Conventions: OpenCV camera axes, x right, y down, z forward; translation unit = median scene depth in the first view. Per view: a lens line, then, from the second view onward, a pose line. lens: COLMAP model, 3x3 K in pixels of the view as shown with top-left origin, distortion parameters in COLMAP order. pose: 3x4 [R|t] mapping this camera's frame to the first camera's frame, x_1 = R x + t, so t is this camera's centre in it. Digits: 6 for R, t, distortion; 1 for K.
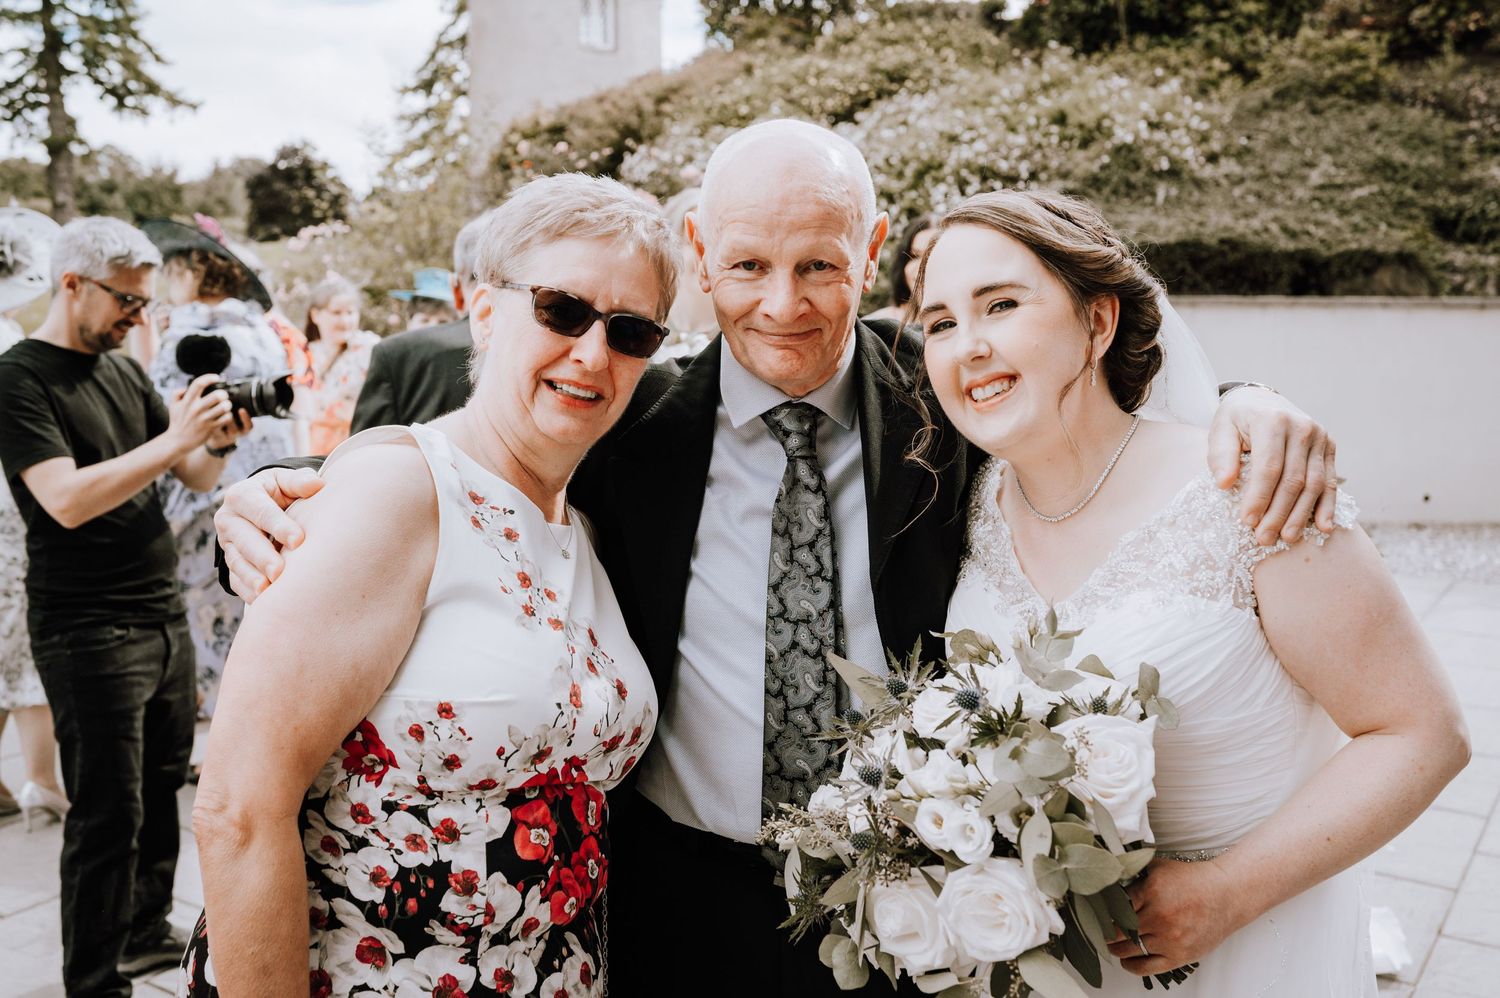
lens RADIAL K [[1462.5, 0, 750.0], [0, 1462.5, 499.0], [0, 0, 1]] dist [-0.020970, -0.014051]
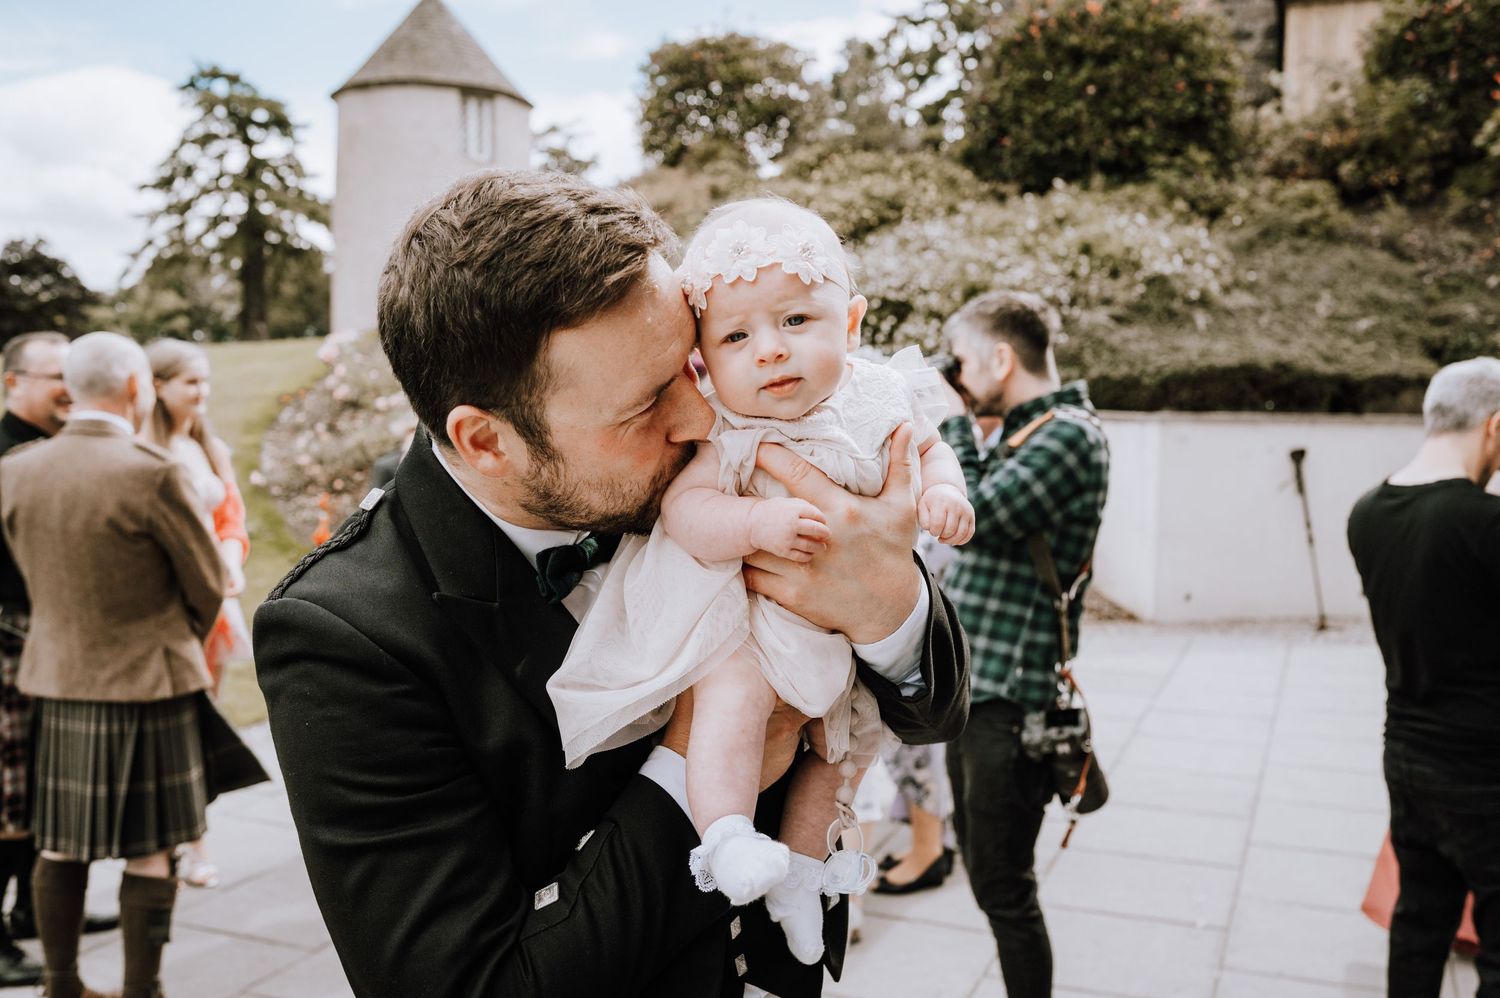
lens RADIAL K [[1461.3, 0, 732.0], [0, 1461.3, 493.6], [0, 0, 1]] dist [-0.025381, -0.010970]
pose [[0.980085, -0.001328, 0.198573, -0.280979], [0.016475, 0.997074, -0.074645, -0.000657], [-0.197893, 0.076430, 0.977239, -0.006201]]
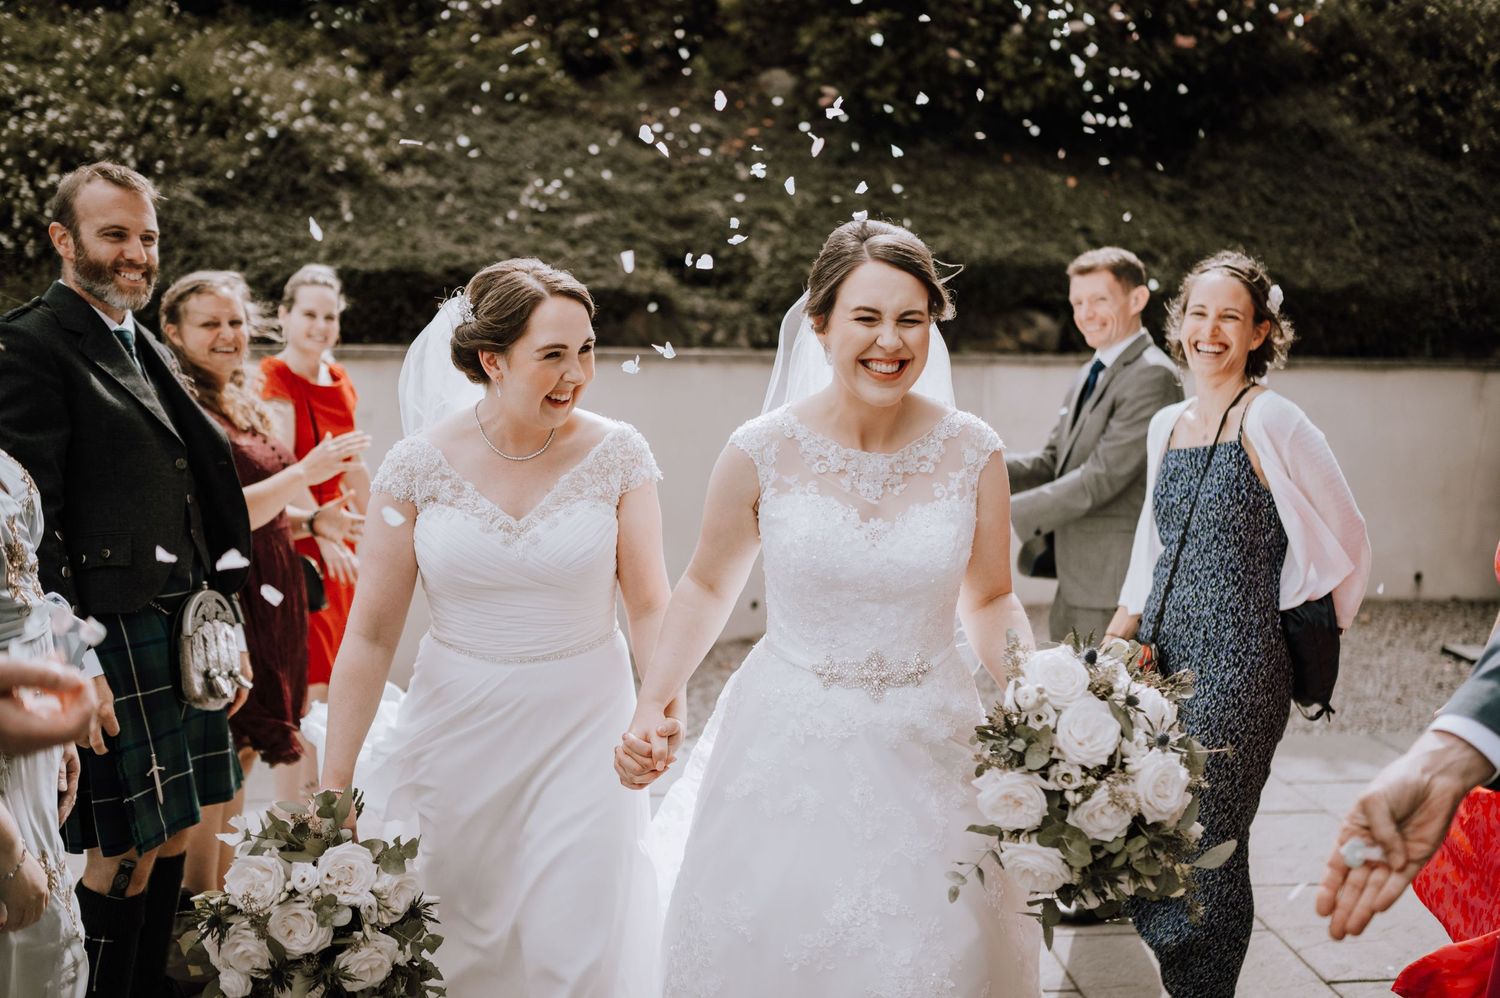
lens RADIAL K [[1386.1, 0, 750.0], [0, 1386.1, 499.0], [0, 0, 1]] dist [0.011111, 0.005904]
pose [[0.777351, -0.061742, 0.626030, -0.004970], [0.073333, 0.997281, 0.007297, -0.050651], [-0.624778, 0.040237, 0.779765, 0.325334]]
